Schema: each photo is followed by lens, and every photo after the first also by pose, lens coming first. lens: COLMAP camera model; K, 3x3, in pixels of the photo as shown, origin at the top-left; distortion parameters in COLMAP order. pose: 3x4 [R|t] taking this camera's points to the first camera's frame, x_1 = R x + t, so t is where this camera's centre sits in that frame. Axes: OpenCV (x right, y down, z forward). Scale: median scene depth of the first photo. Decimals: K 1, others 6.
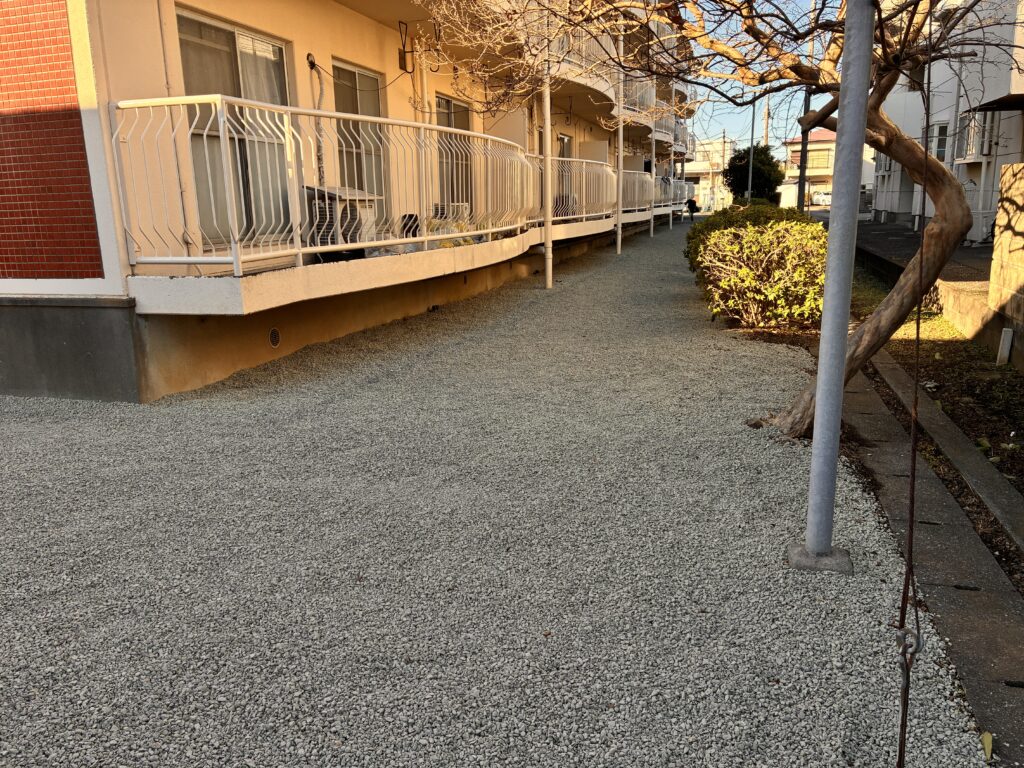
lens RADIAL K [[777.3, 0, 507.6], [0, 777.3, 381.8], [0, 0, 1]] dist [0.043876, -0.052477]
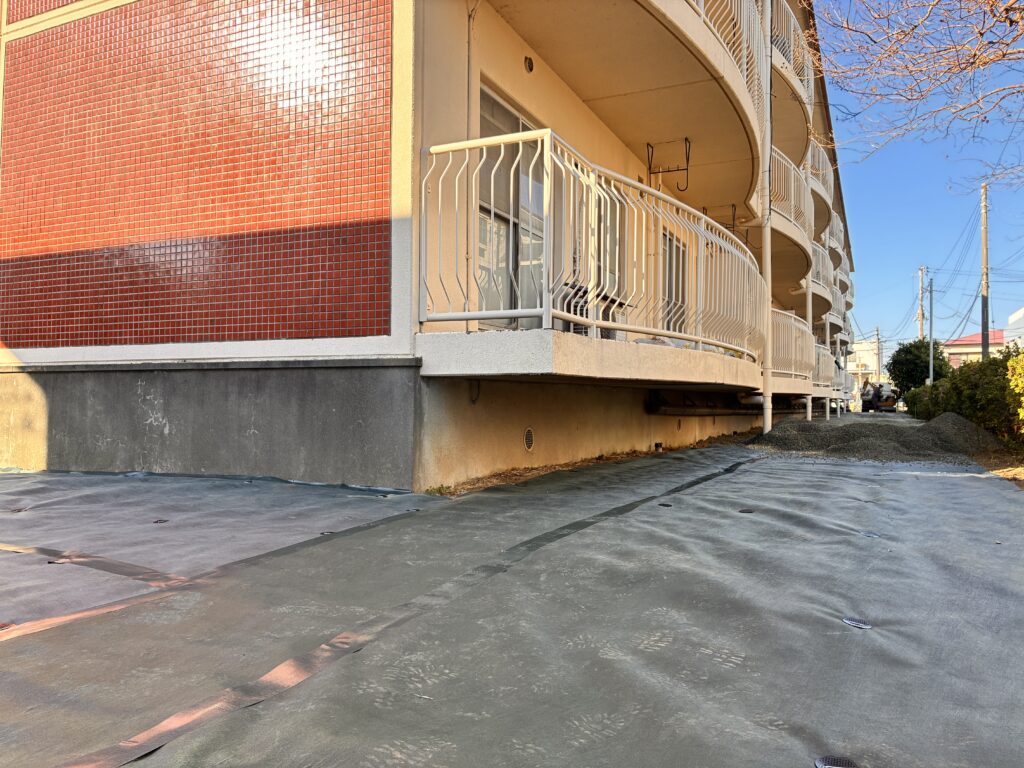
lens RADIAL K [[777.3, 0, 515.5], [0, 777.3, 391.3], [0, 0, 1]] dist [0.043876, -0.052477]
pose [[0.987726, 0.033295, -0.152608, -0.236467], [-0.068061, 0.971130, -0.228635, 0.119678], [0.140590, 0.236215, 0.961476, 0.187212]]
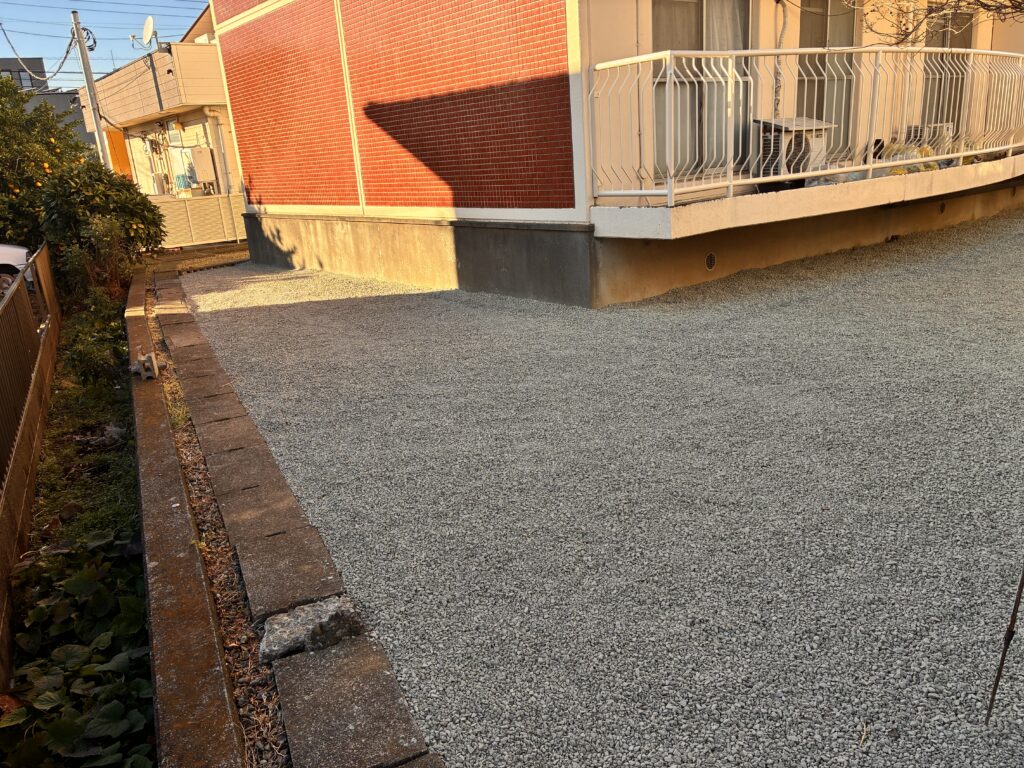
lens RADIAL K [[777.3, 0, 507.1], [0, 777.3, 393.1], [0, 0, 1]] dist [0.043876, -0.052477]
pose [[0.820890, 0.136361, -0.554567, 0.144515], [-0.077837, 0.988728, 0.127898, 0.012885], [0.565756, -0.061825, 0.822251, -0.134417]]
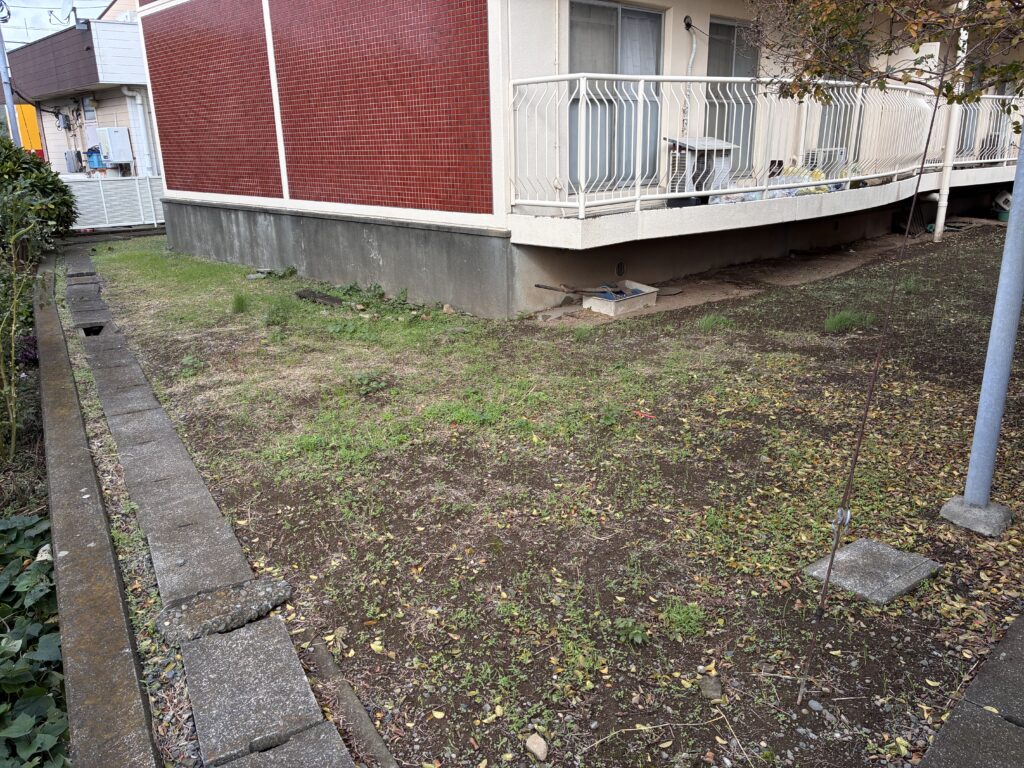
lens RADIAL K [[777.3, 0, 509.2], [0, 777.3, 381.3], [0, 0, 1]] dist [0.043876, -0.052477]
pose [[0.867694, 0.151809, -0.473351, 0.184161], [-0.111520, 0.987403, 0.112245, -0.002380], [0.484428, -0.044606, 0.873693, -0.166230]]
